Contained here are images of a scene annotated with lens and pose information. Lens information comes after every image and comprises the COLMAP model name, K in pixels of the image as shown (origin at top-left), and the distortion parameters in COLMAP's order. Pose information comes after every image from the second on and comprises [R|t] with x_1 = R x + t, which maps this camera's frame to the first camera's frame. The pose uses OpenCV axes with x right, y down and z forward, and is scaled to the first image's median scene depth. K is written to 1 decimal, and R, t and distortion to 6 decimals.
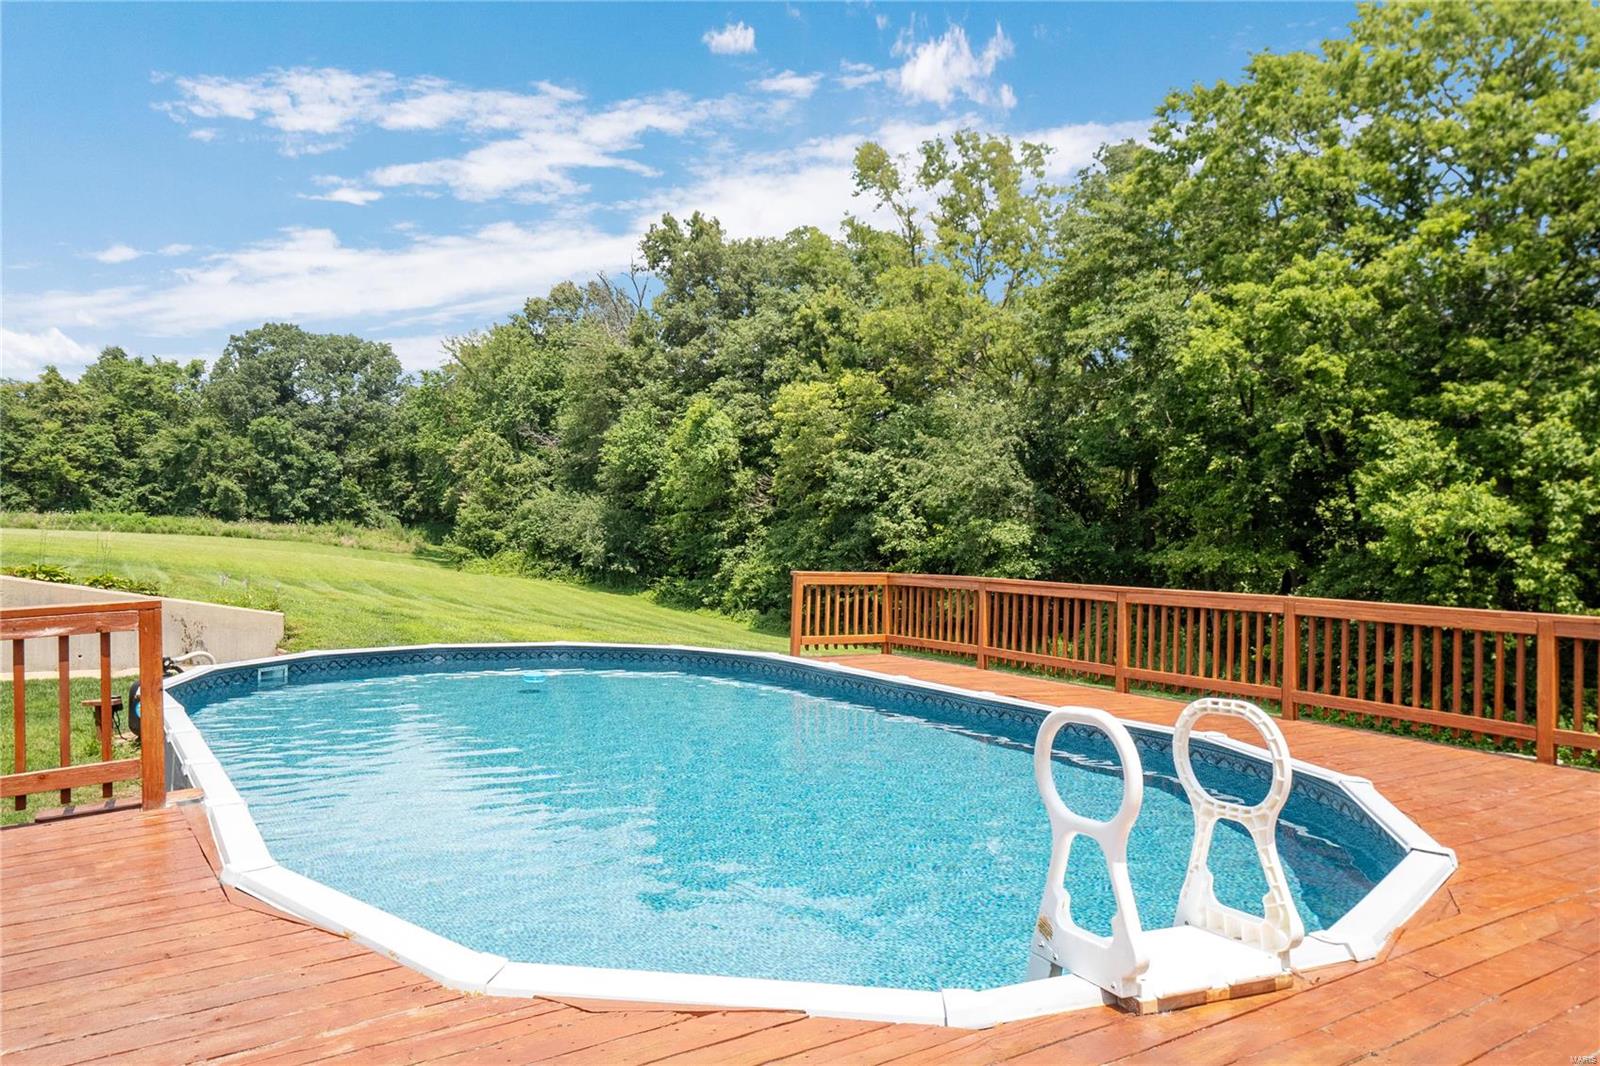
lens RADIAL K [[1118.8, 0, 800.0], [0, 1118.8, 533.0], [0, 0, 1]] dist [-0.027924, -0.001201]
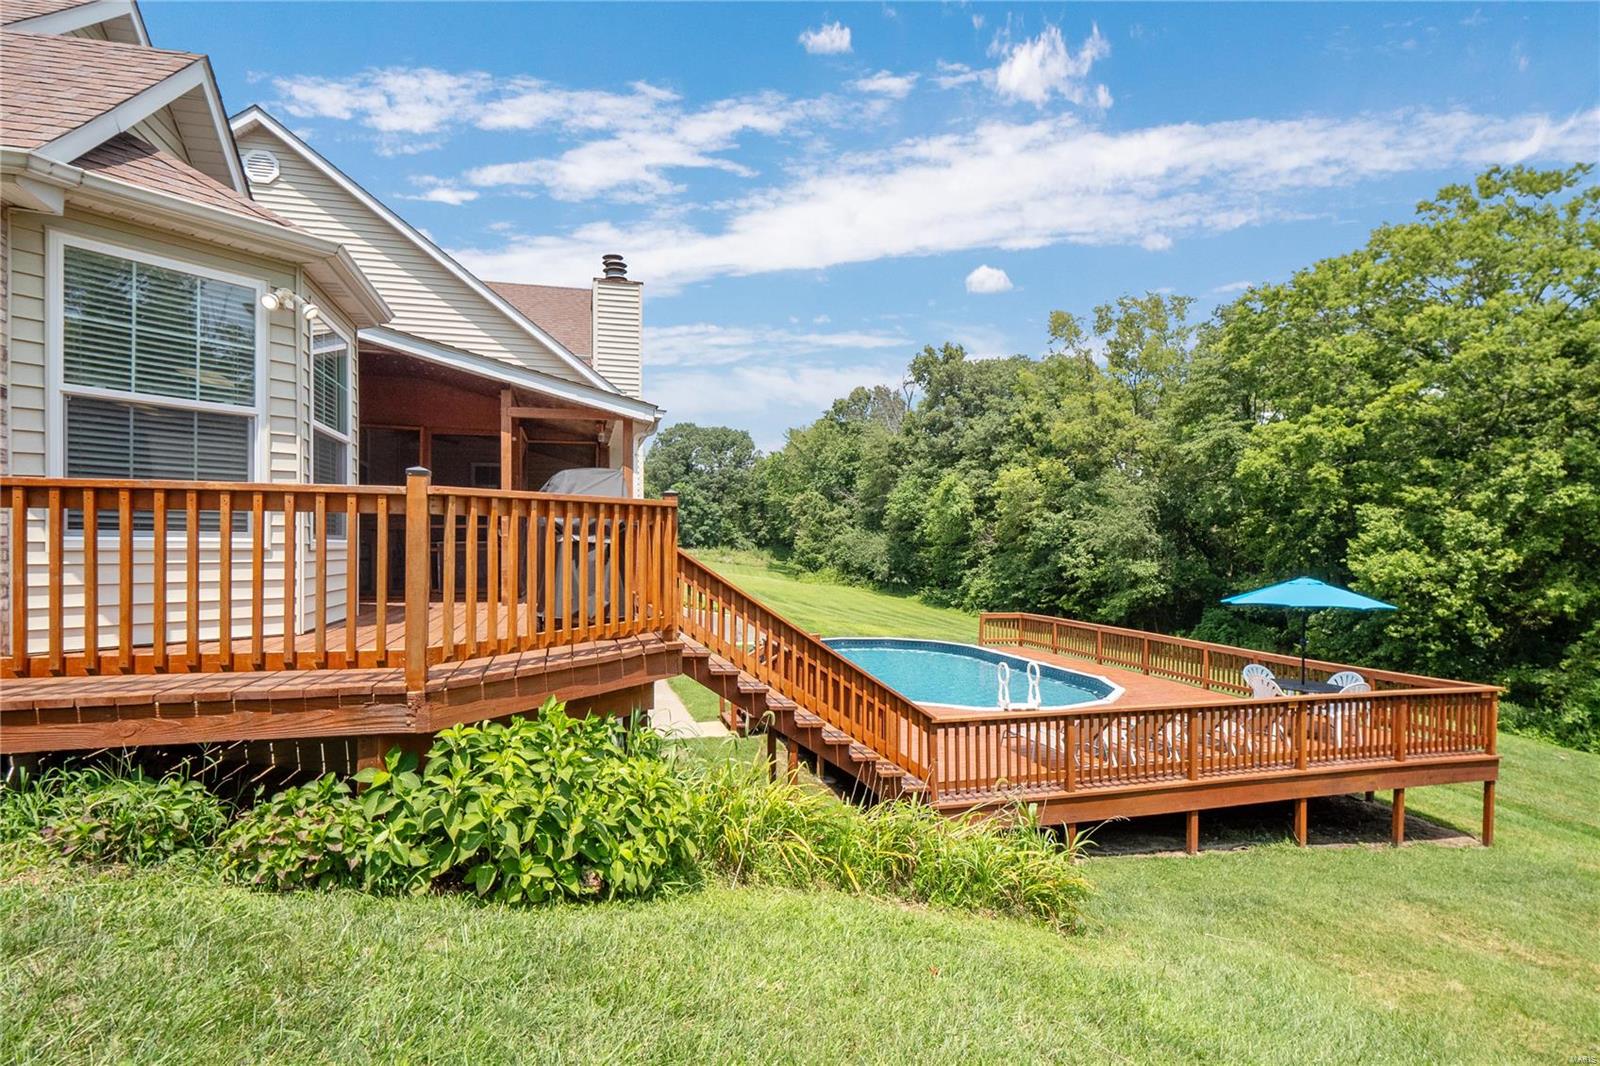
lens RADIAL K [[851.0, 0, 767.9], [0, 851.0, 535.2], [0, 0, 1]] dist [0.020541, -0.050057]
pose [[0.953620, -0.005731, -0.300959, 0.027546], [0.003785, 0.999968, -0.007050, -0.026182], [0.300990, 0.005584, 0.953611, -0.214592]]
